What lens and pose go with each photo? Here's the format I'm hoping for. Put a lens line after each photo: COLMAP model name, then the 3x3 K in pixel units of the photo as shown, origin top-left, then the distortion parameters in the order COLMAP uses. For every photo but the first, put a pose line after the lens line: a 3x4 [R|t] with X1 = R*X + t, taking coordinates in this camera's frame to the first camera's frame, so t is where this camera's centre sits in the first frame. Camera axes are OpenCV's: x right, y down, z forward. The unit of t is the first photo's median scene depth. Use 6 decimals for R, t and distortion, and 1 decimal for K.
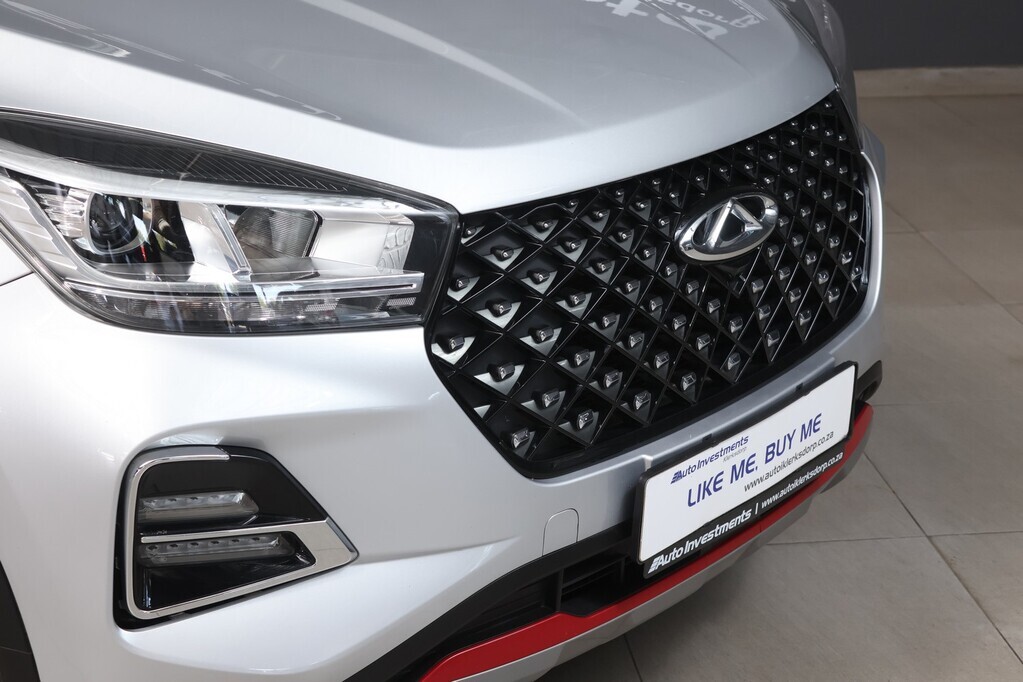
lens RADIAL K [[1823.0, 0, 494.6], [0, 1823.0, 341.8], [0, 0, 1]] dist [0.001735, 0.151727]
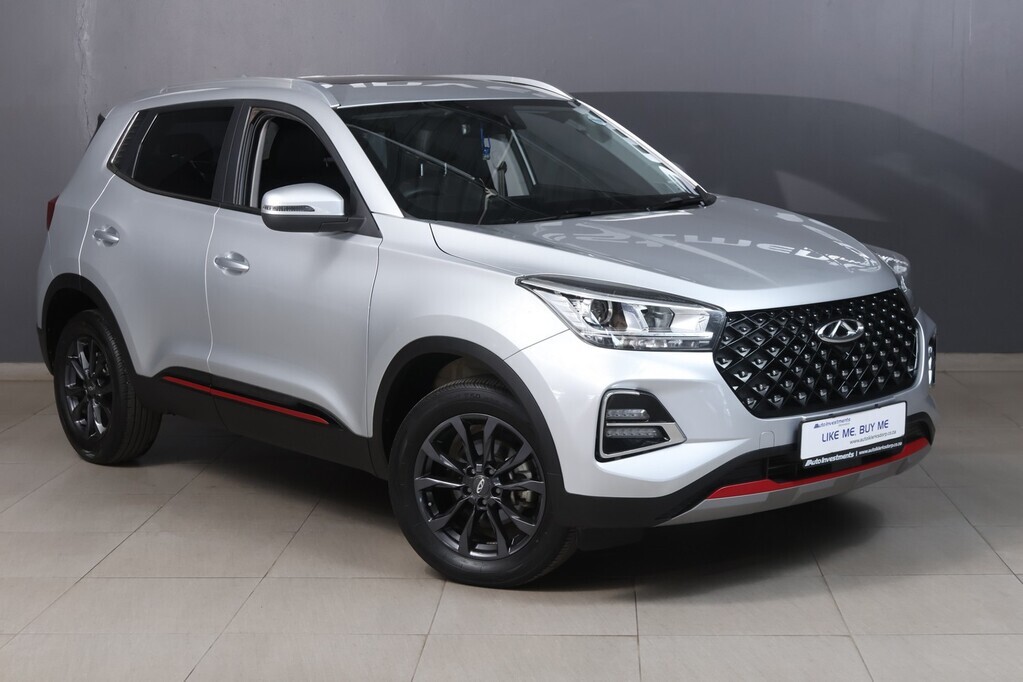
lens RADIAL K [[1625.8, 0, 511.5], [0, 1625.8, 341.0], [0, 0, 1]] dist [-0.009538, -0.007854]
pose [[0.984285, 0.001071, -0.176585, 0.083511], [-0.038477, 0.977257, -0.208541, 0.442147], [0.172345, 0.212058, 0.961940, -1.224027]]
